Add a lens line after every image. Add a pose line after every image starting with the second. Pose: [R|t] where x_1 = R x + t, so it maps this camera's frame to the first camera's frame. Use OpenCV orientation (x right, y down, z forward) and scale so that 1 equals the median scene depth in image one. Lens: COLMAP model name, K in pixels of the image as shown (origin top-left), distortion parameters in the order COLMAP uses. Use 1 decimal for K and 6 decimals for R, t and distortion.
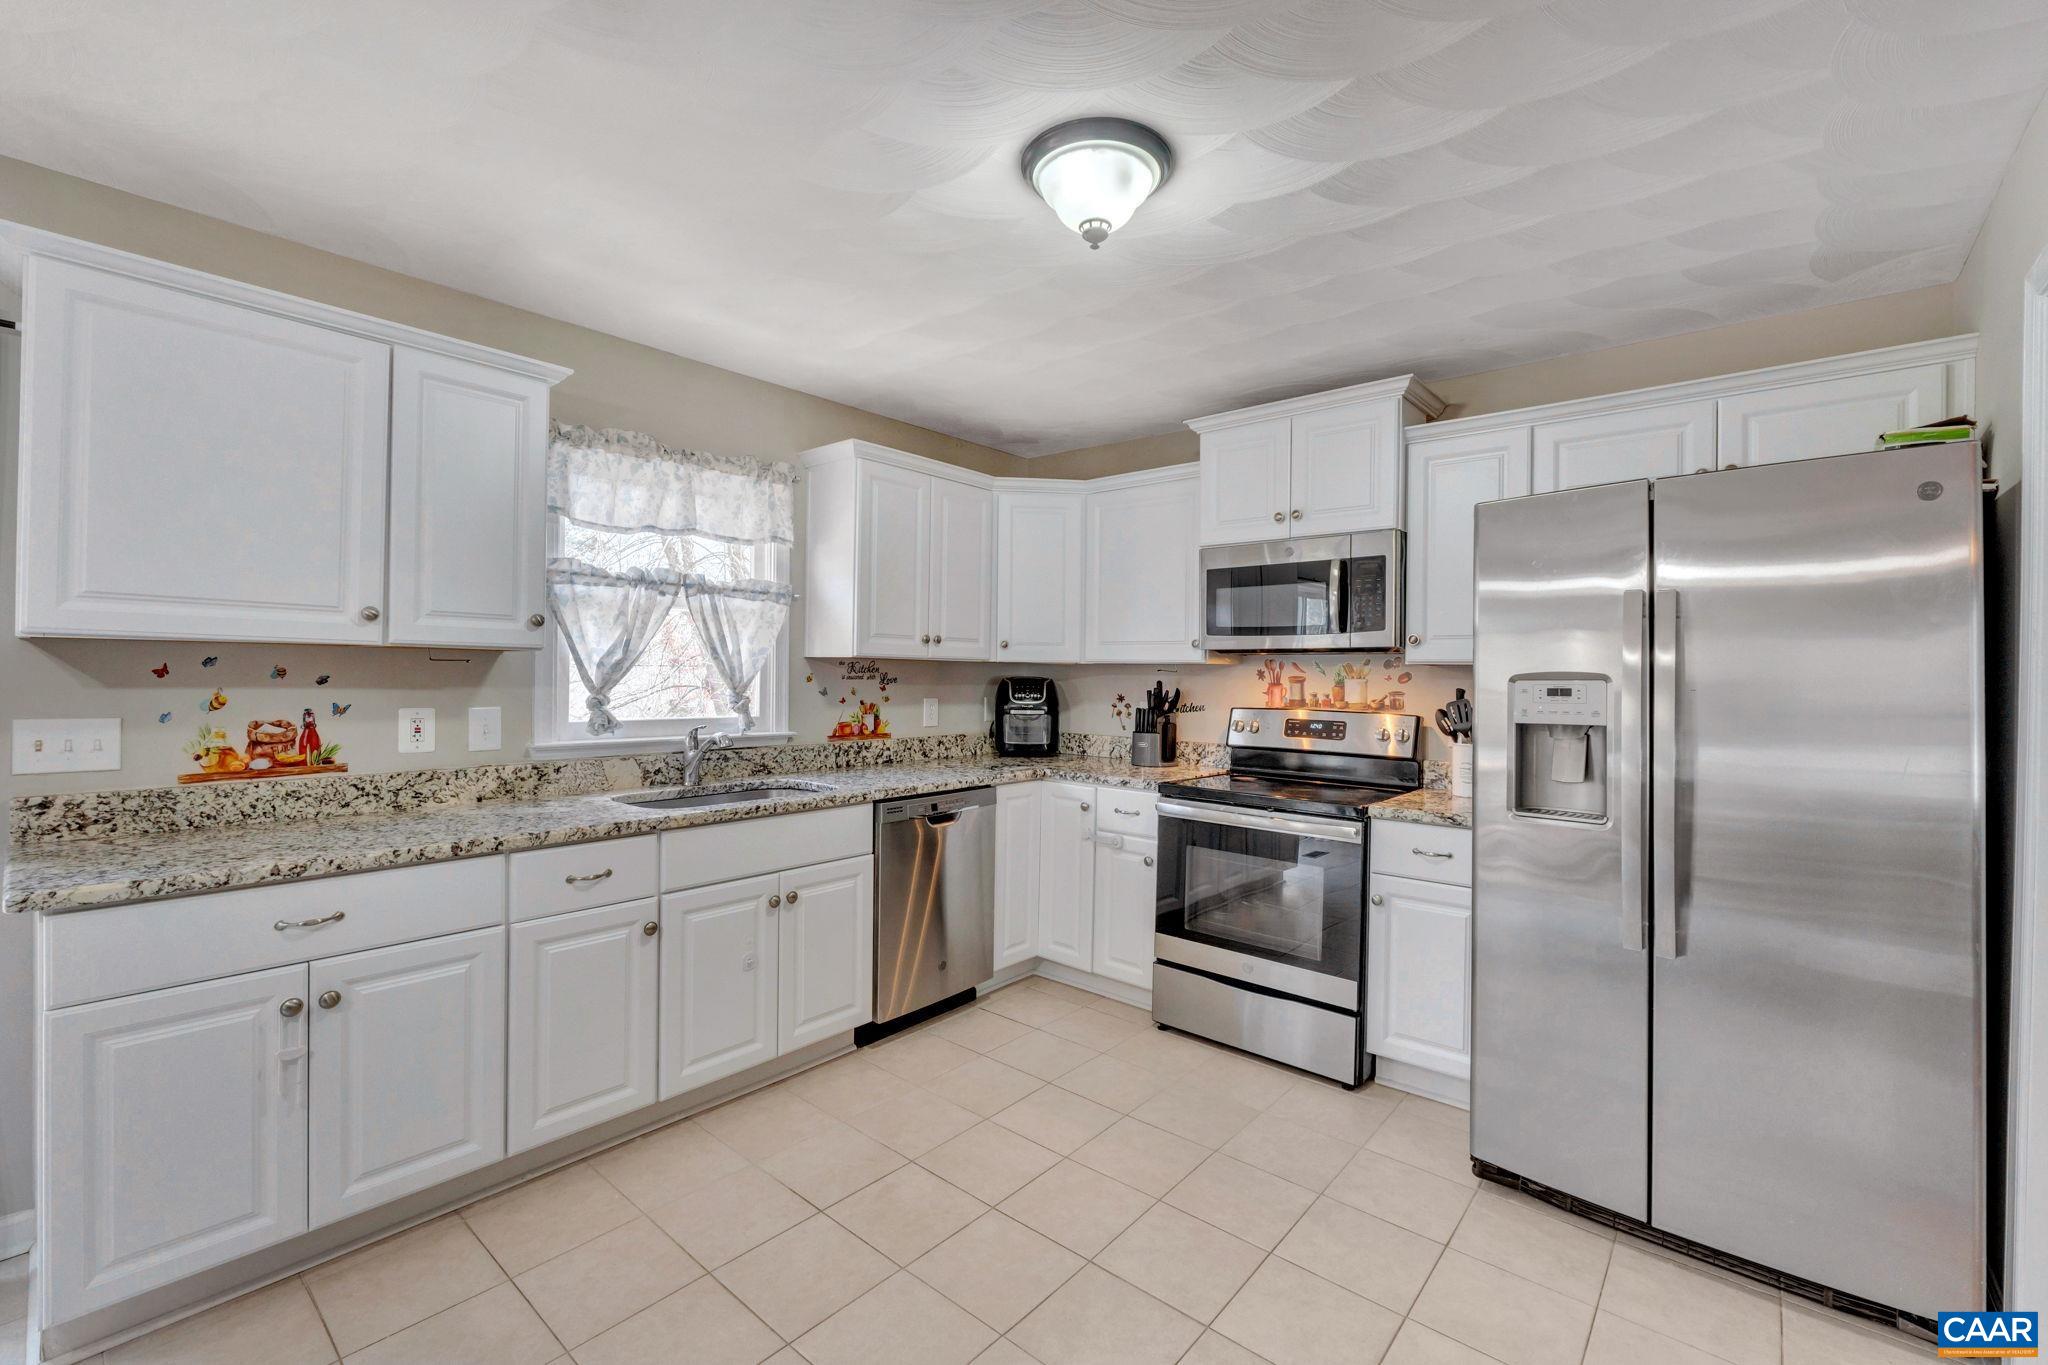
lens RADIAL K [[879.2, 0, 1038.2], [0, 879.2, 665.8], [0, 0, 1]] dist [-0.003550, -0.001554]
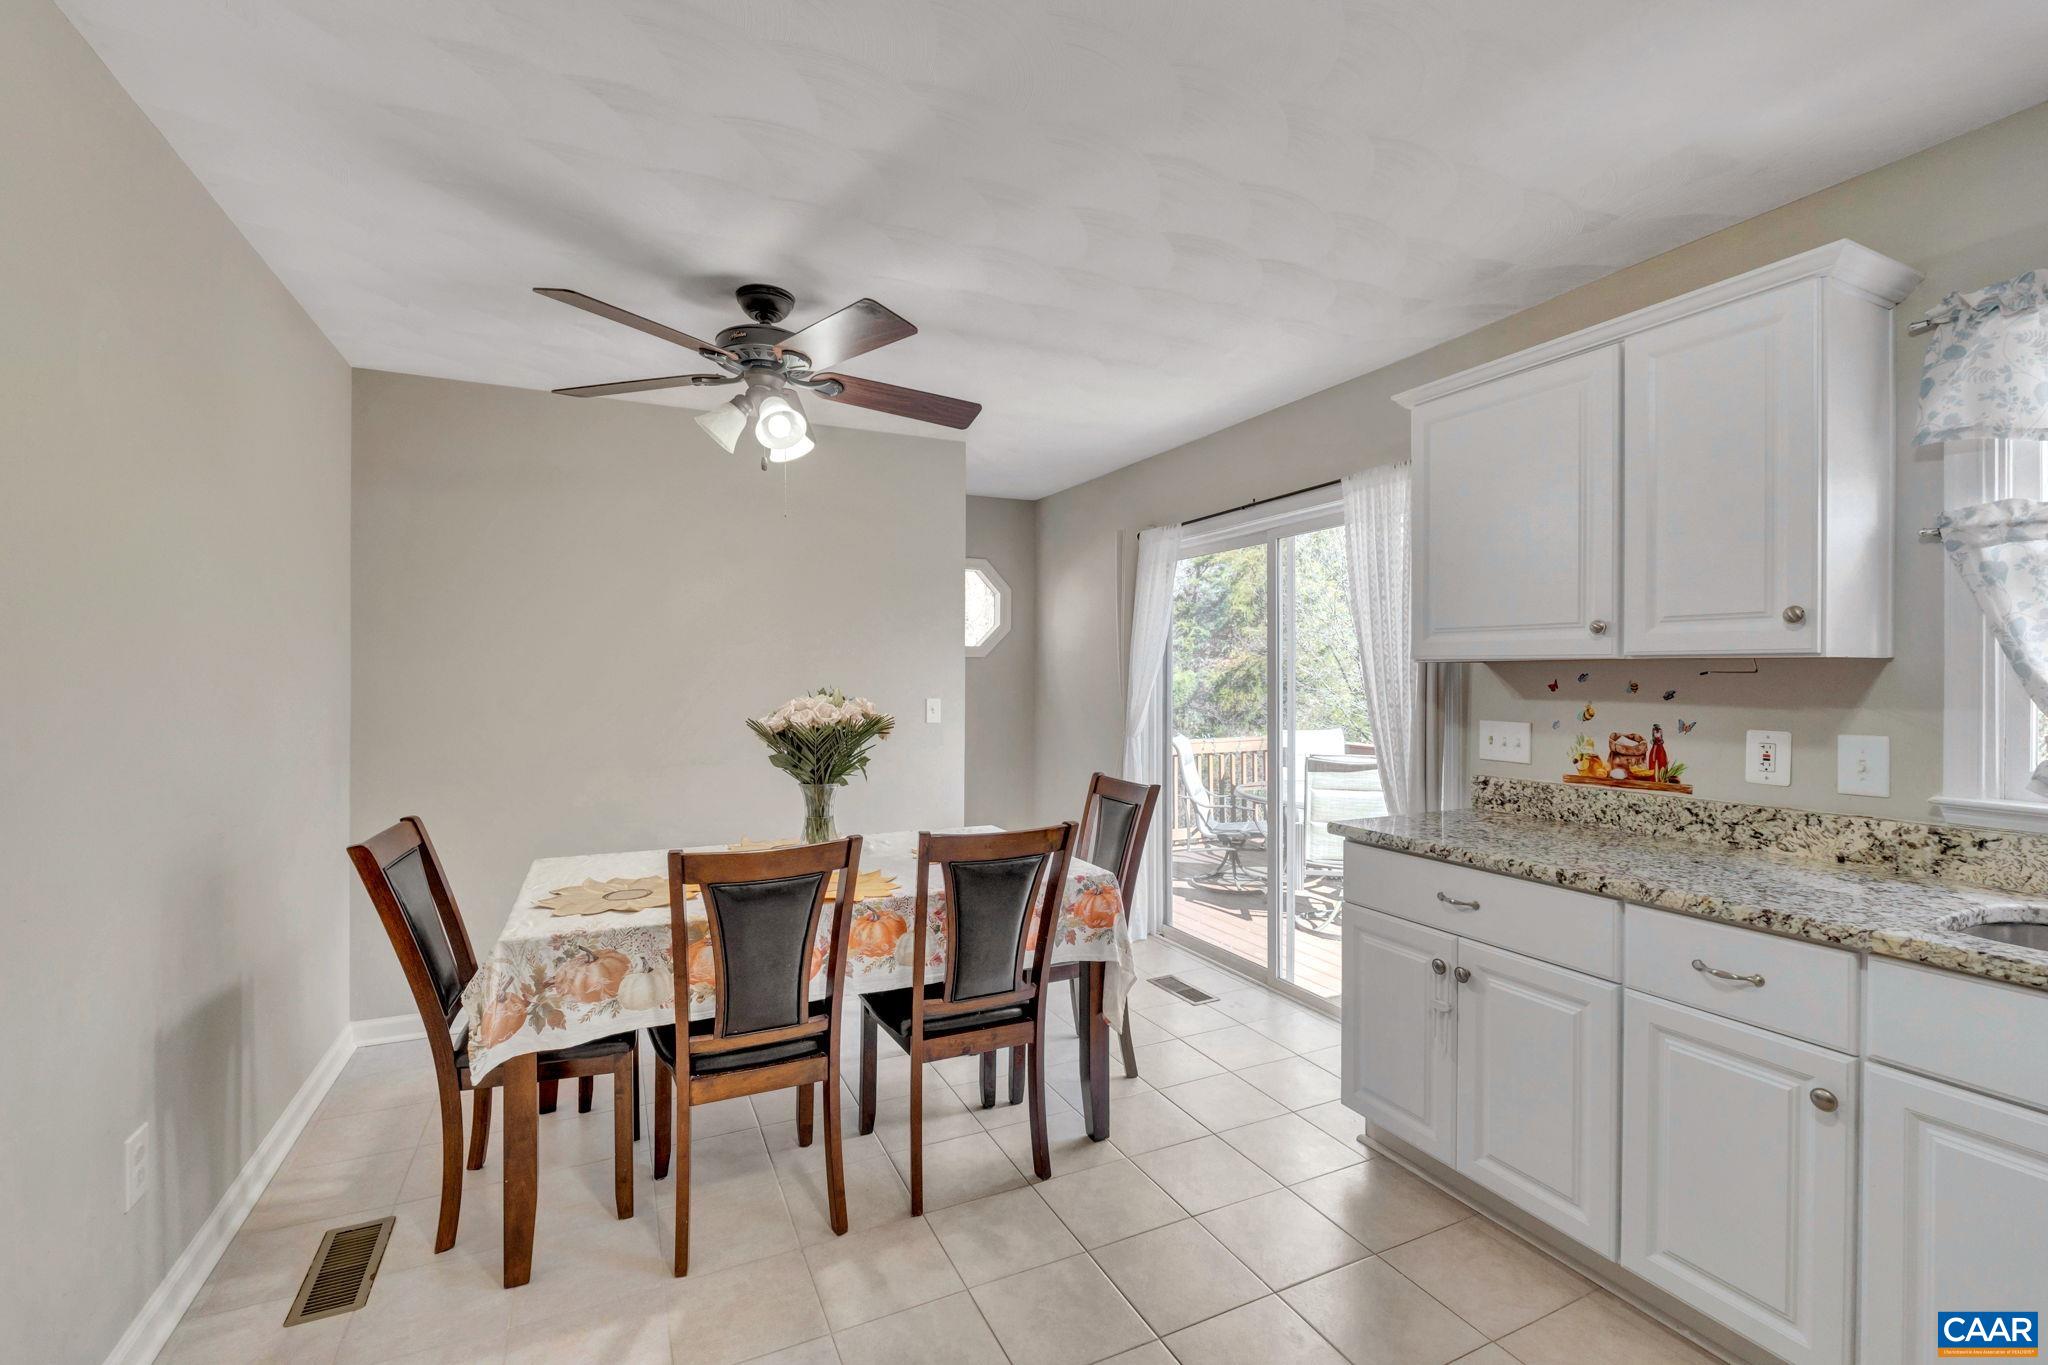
lens RADIAL K [[879.2, 0, 1019.8], [0, 879.2, 677.7], [0, 0, 1]] dist [-0.003550, -0.001554]
pose [[-0.423503, -0.013840, -0.905789, 0.275350], [-0.000080, 0.999884, -0.015240, 0.008649], [0.905895, -0.006381, -0.423455, 0.572224]]
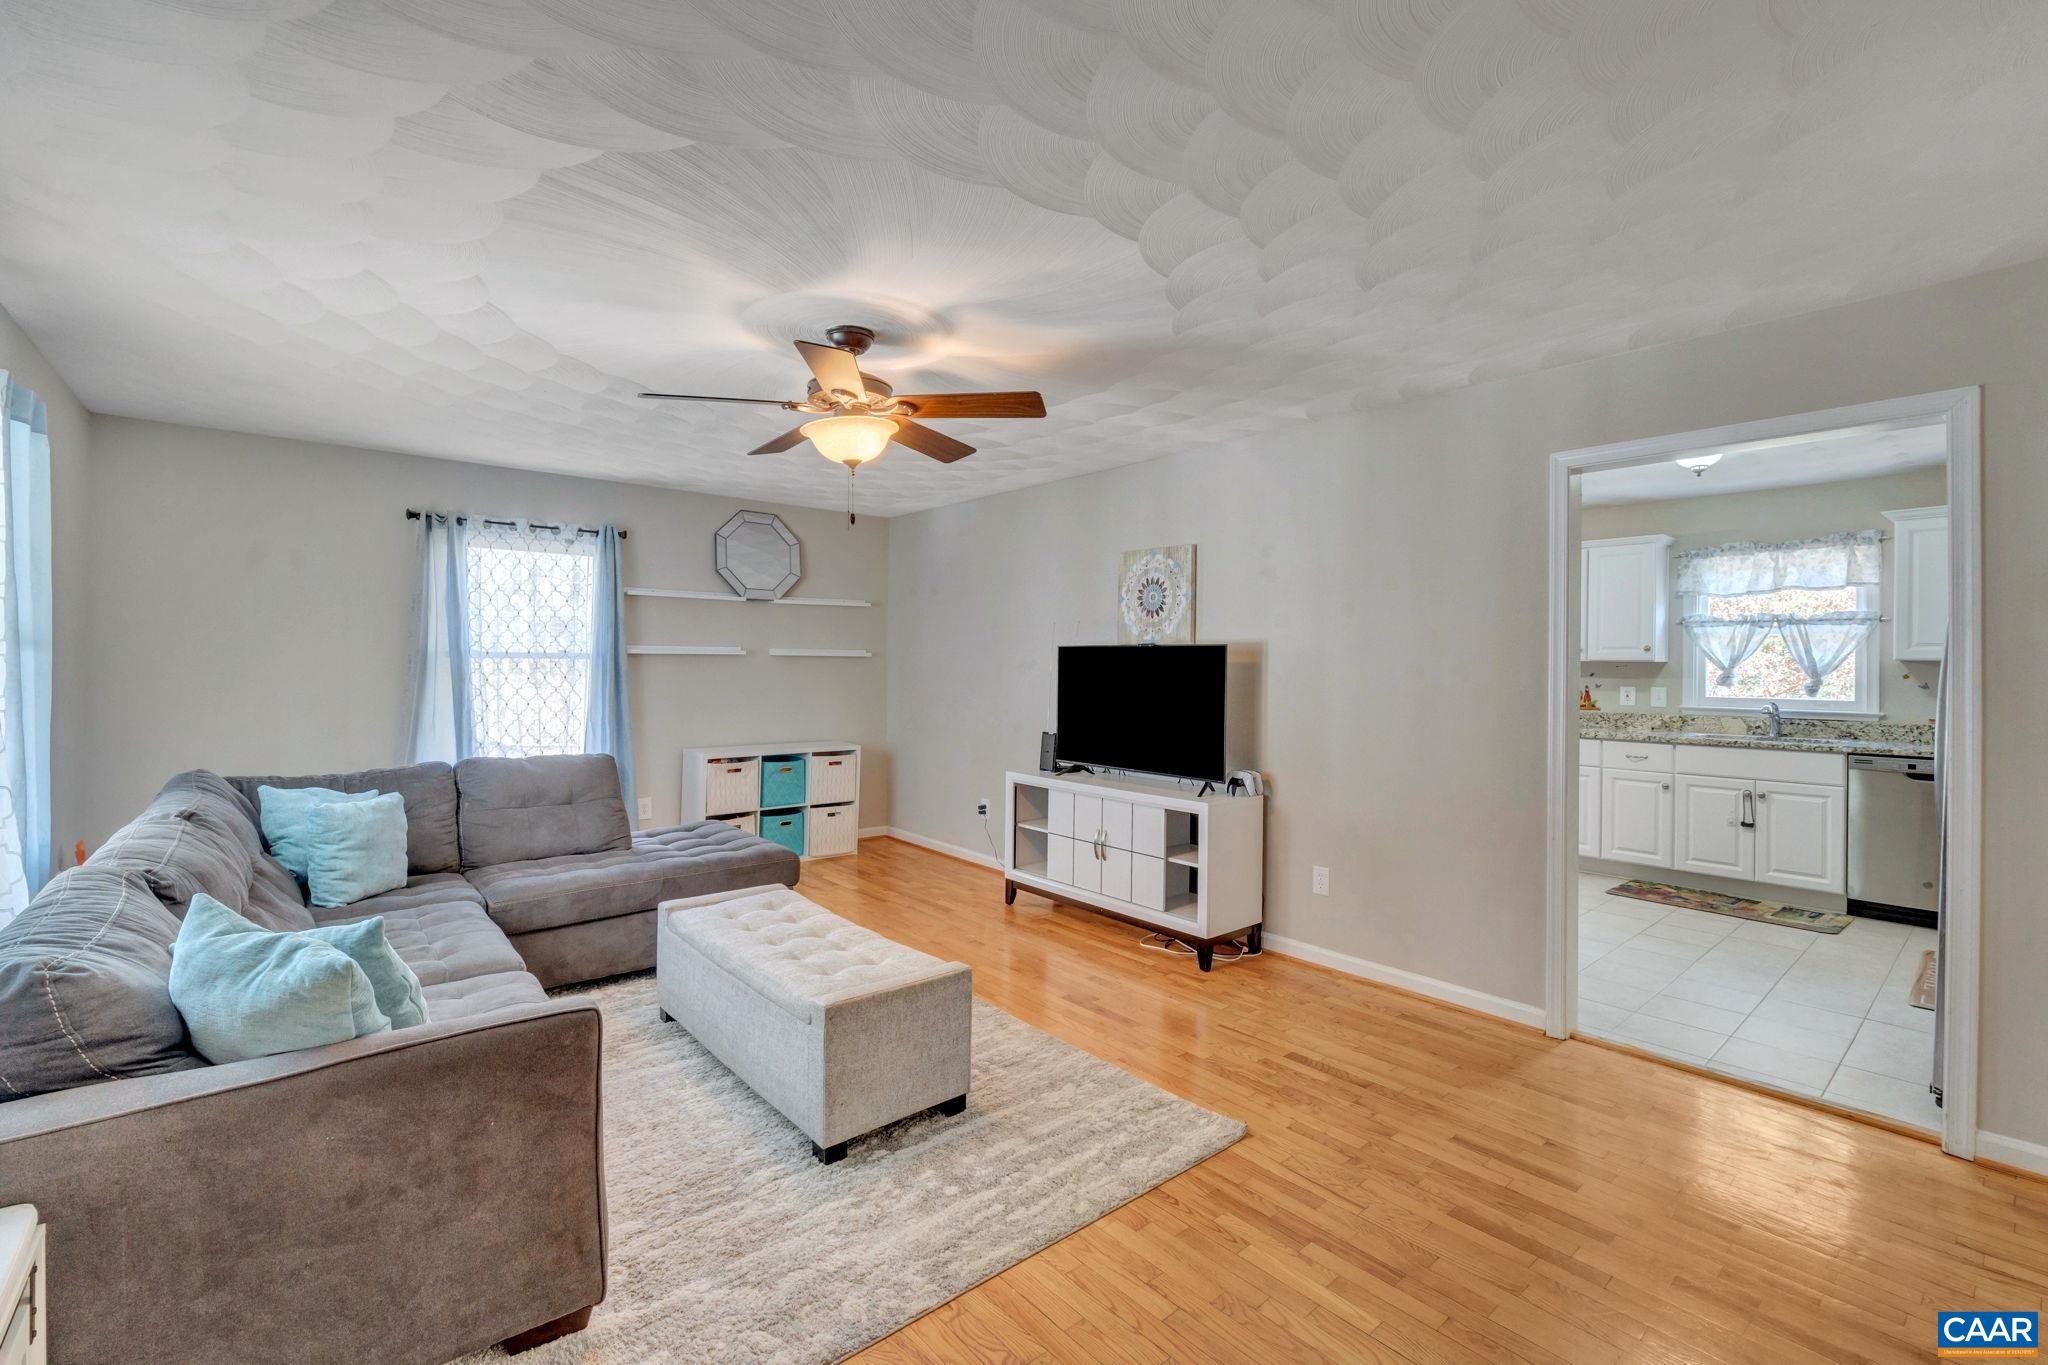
lens RADIAL K [[879.2, 0, 1015.6], [0, 879.2, 664.1], [0, 0, 1]] dist [-0.003550, -0.001554]
pose [[-0.182494, -0.012089, -0.983133, 1.553979], [0.002568, 0.999915, -0.012772, 0.010569], [0.983204, -0.004855, -0.182447, -0.157234]]
